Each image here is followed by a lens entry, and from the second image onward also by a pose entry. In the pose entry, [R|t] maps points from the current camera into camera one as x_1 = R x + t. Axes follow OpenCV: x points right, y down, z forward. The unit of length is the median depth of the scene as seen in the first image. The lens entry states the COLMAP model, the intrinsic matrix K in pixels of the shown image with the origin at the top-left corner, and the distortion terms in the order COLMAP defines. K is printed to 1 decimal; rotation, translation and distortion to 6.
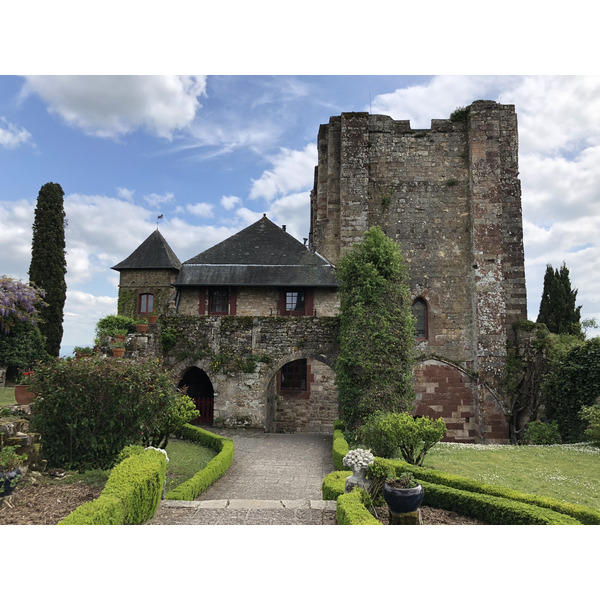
lens RADIAL K [[491.7, 0, 298.0], [0, 491.7, 297.7], [0, 0, 1]] dist [0.042754, -0.033789]
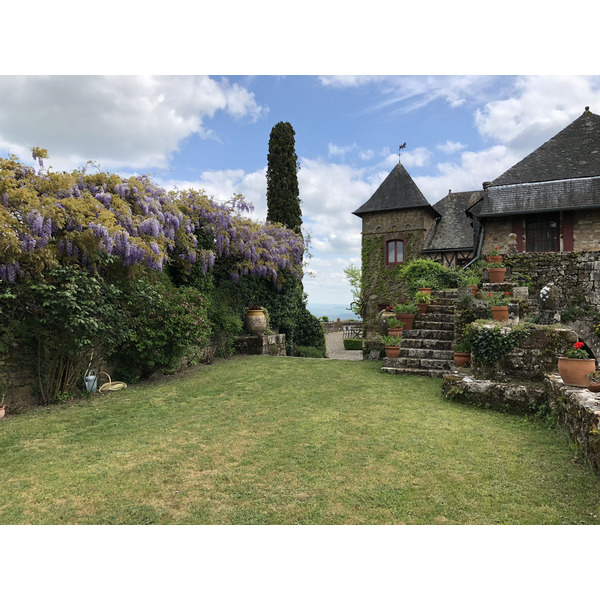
lens RADIAL K [[491.7, 0, 298.5], [0, 491.7, 298.7], [0, 0, 1]] dist [0.042754, -0.033789]
pose [[0.937839, -0.025404, -0.346139, -0.244621], [0.056865, 0.995087, 0.081040, 0.018960], [0.342380, -0.095686, 0.934676, 0.219247]]
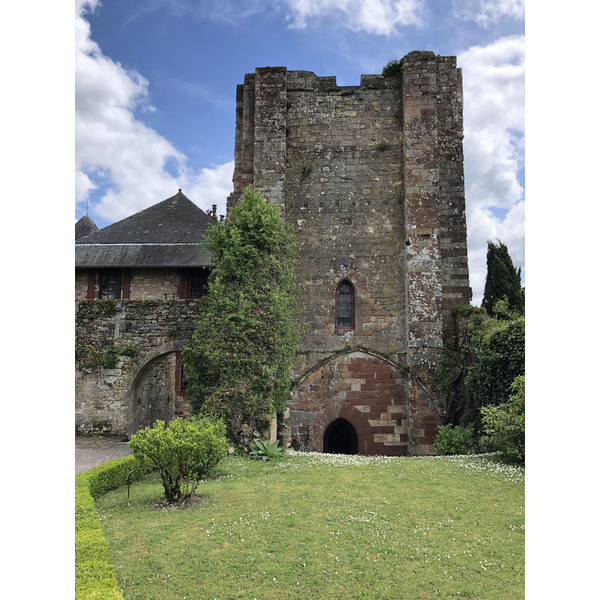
lens RADIAL K [[491.7, 0, 298.8], [0, 491.7, 296.5], [0, 0, 1]] dist [0.042754, -0.033789]
pose [[0.999795, -0.010082, -0.017533, 0.182739], [0.010047, 0.999947, -0.002126, 0.029237], [0.017554, 0.001950, 0.999844, 0.141345]]
